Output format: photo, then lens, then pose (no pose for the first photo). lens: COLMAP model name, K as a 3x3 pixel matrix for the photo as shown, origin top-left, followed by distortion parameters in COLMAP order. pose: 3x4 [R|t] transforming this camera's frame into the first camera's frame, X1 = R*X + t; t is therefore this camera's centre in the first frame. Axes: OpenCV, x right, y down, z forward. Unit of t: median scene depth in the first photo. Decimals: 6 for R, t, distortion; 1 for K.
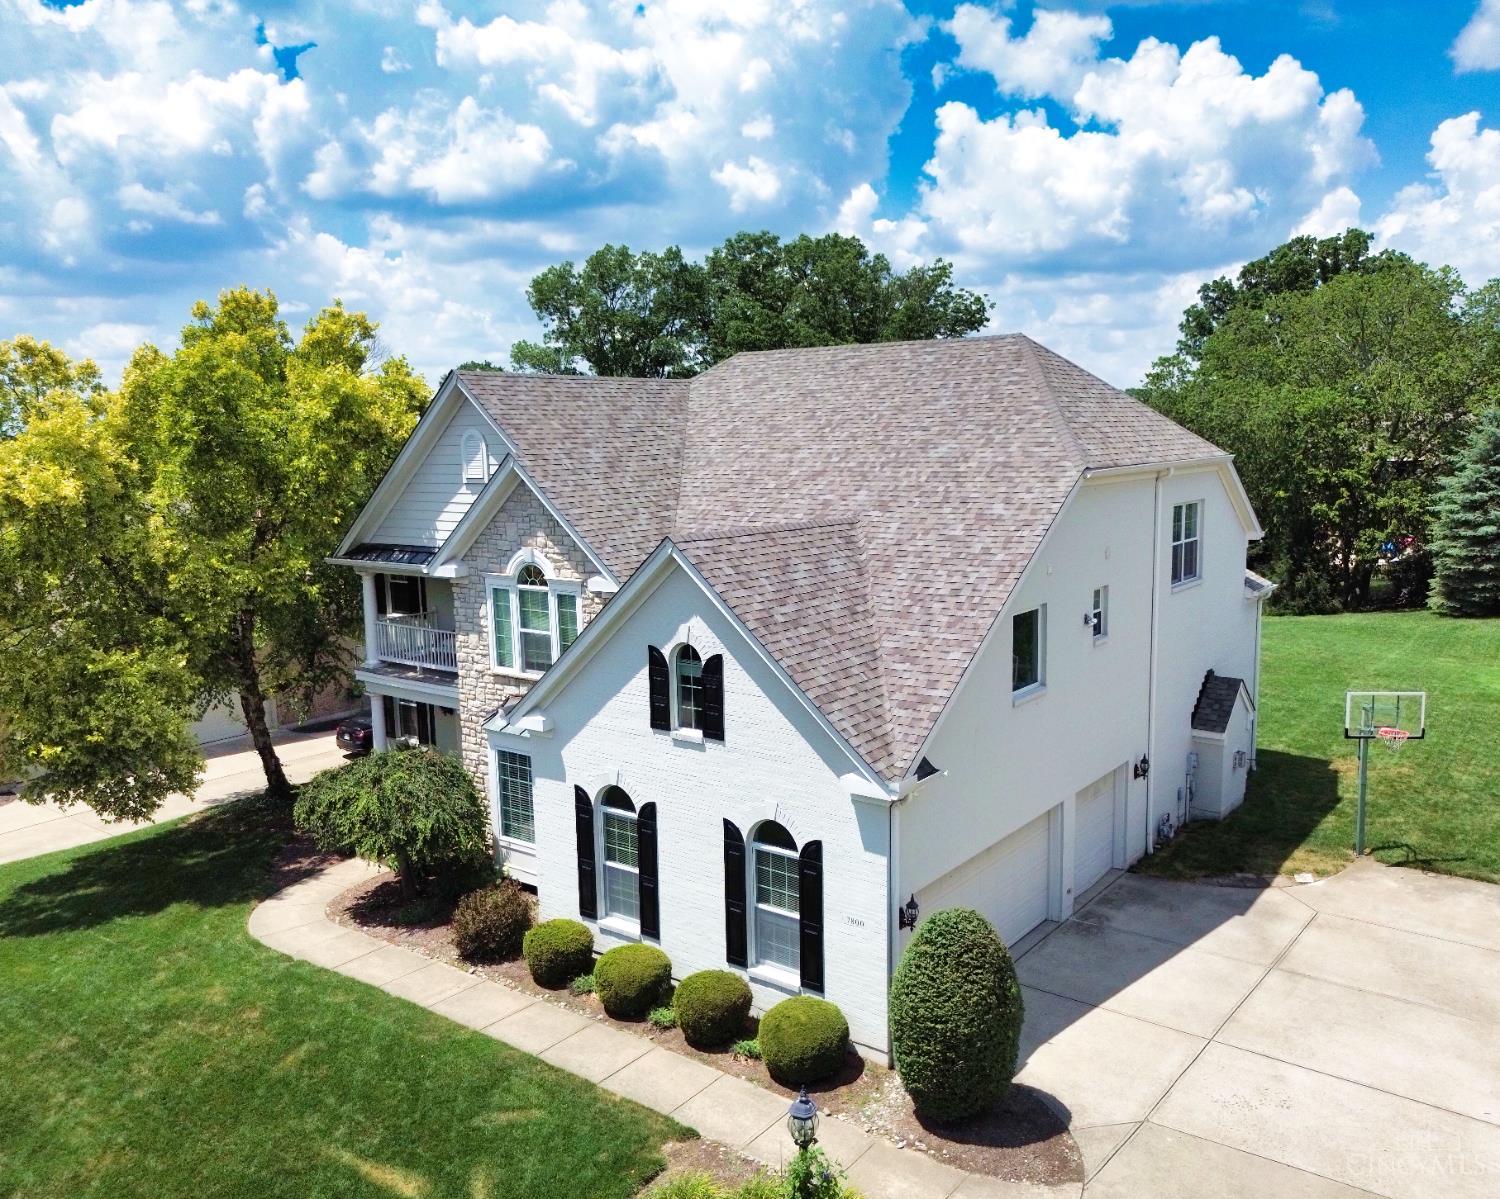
lens RADIAL K [[1167.9, 0, 807.2], [0, 1167.9, 599.0], [0, 0, 1]] dist [0.041292, 0.000066]
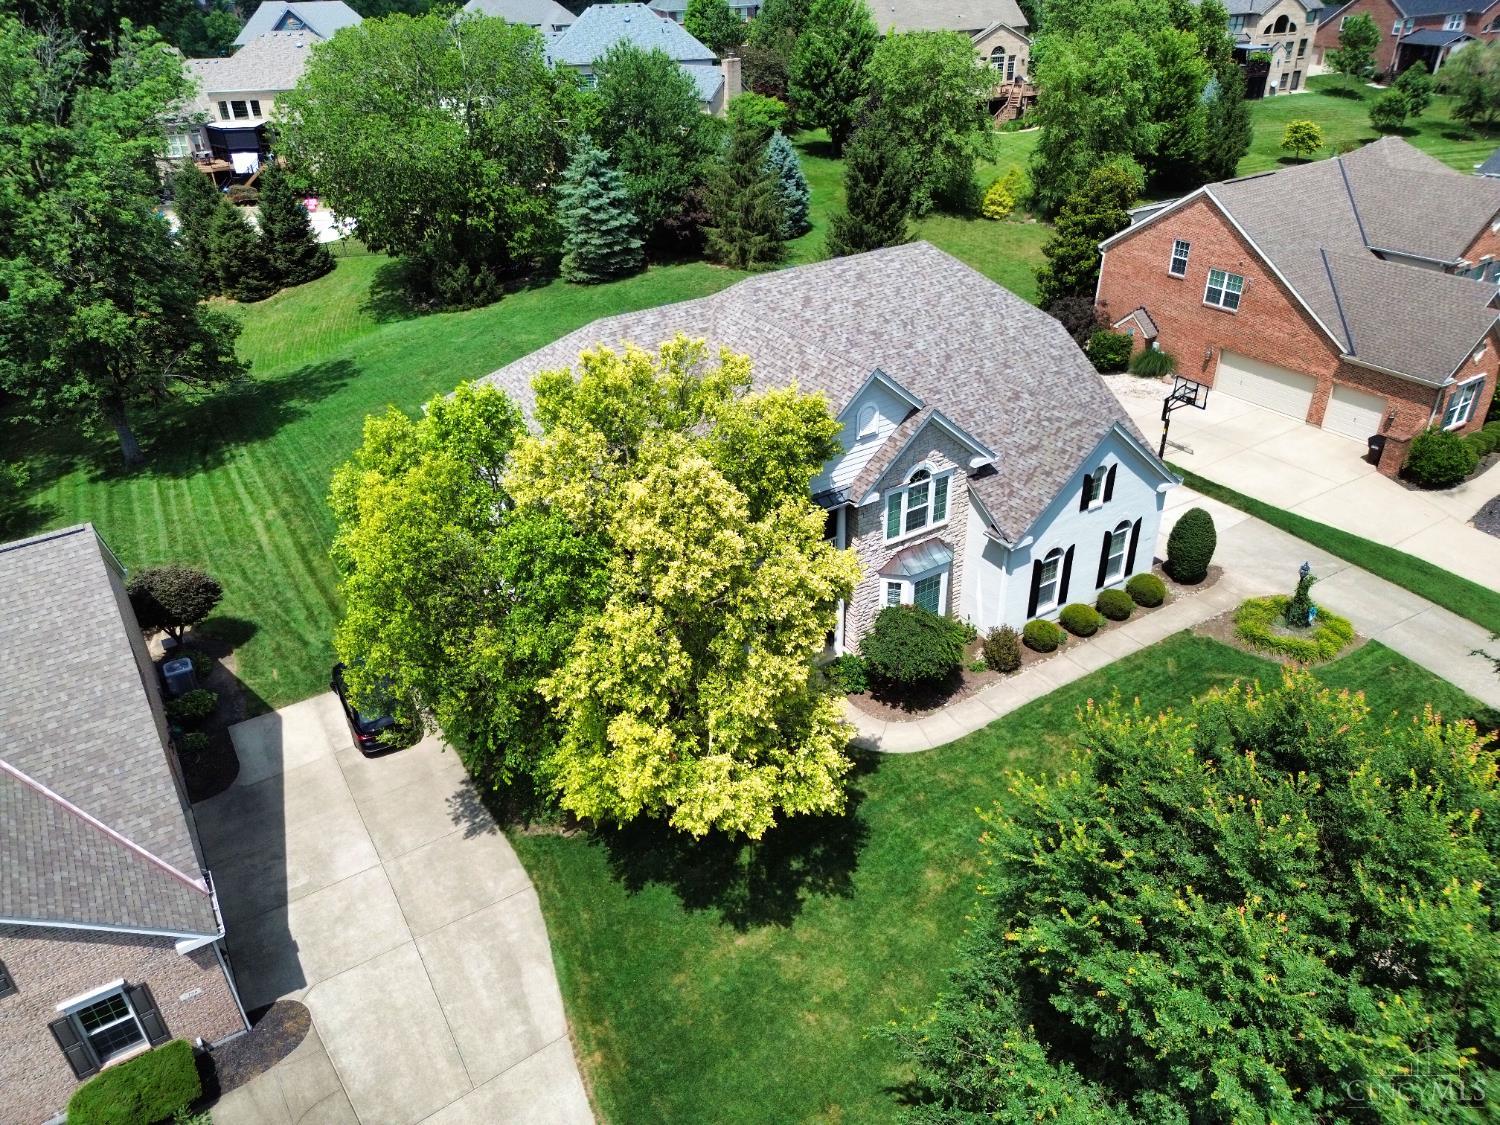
lens RADIAL K [[1044.8, 0, 750.0], [0, 1044.8, 562.5], [0, 0, 1]] dist [0.063652, -0.075838]
pose [[0.367673, -0.470888, 0.801923, -1.546332], [0.148139, 0.880970, 0.449384, -0.602644], [-0.918080, -0.046430, 0.393666, 0.654692]]
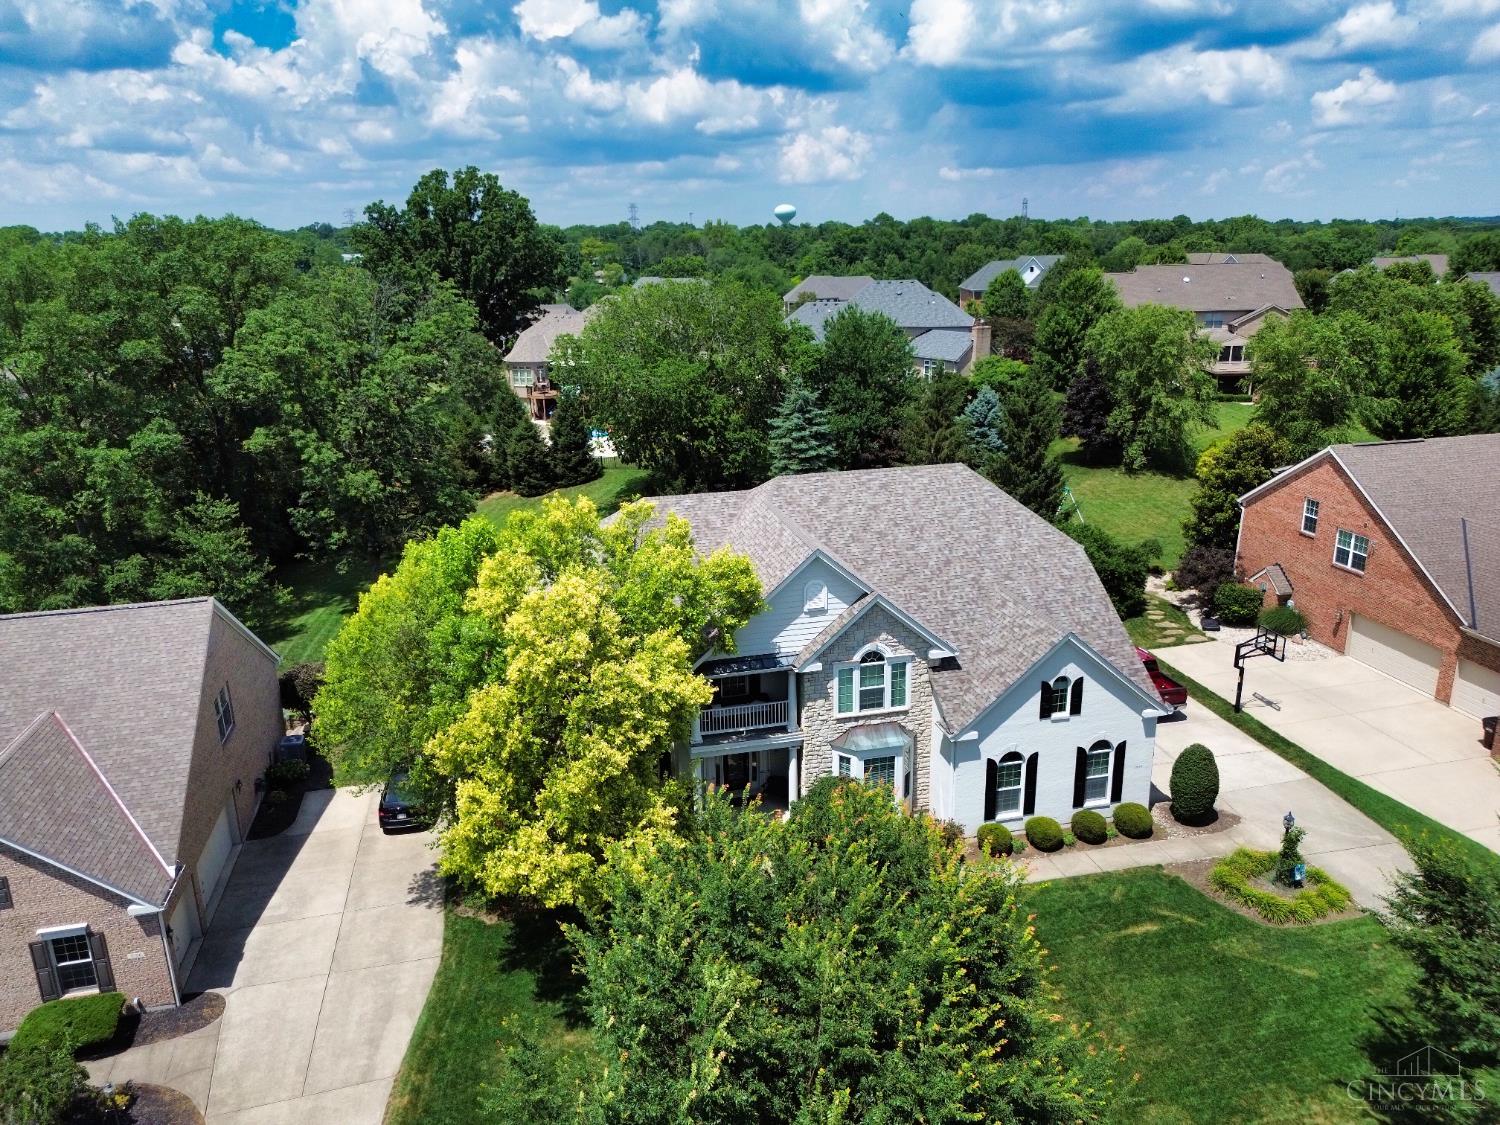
lens RADIAL K [[1052.2, 0, 750.0], [0, 1052.2, 562.5], [0, 0, 1]] dist [0.085080, -0.101161]
pose [[0.651337, -0.217279, 0.727014, -1.473285], [0.111295, 0.975119, 0.191719, -0.481193], [-0.750582, -0.043960, 0.659313, 0.120203]]
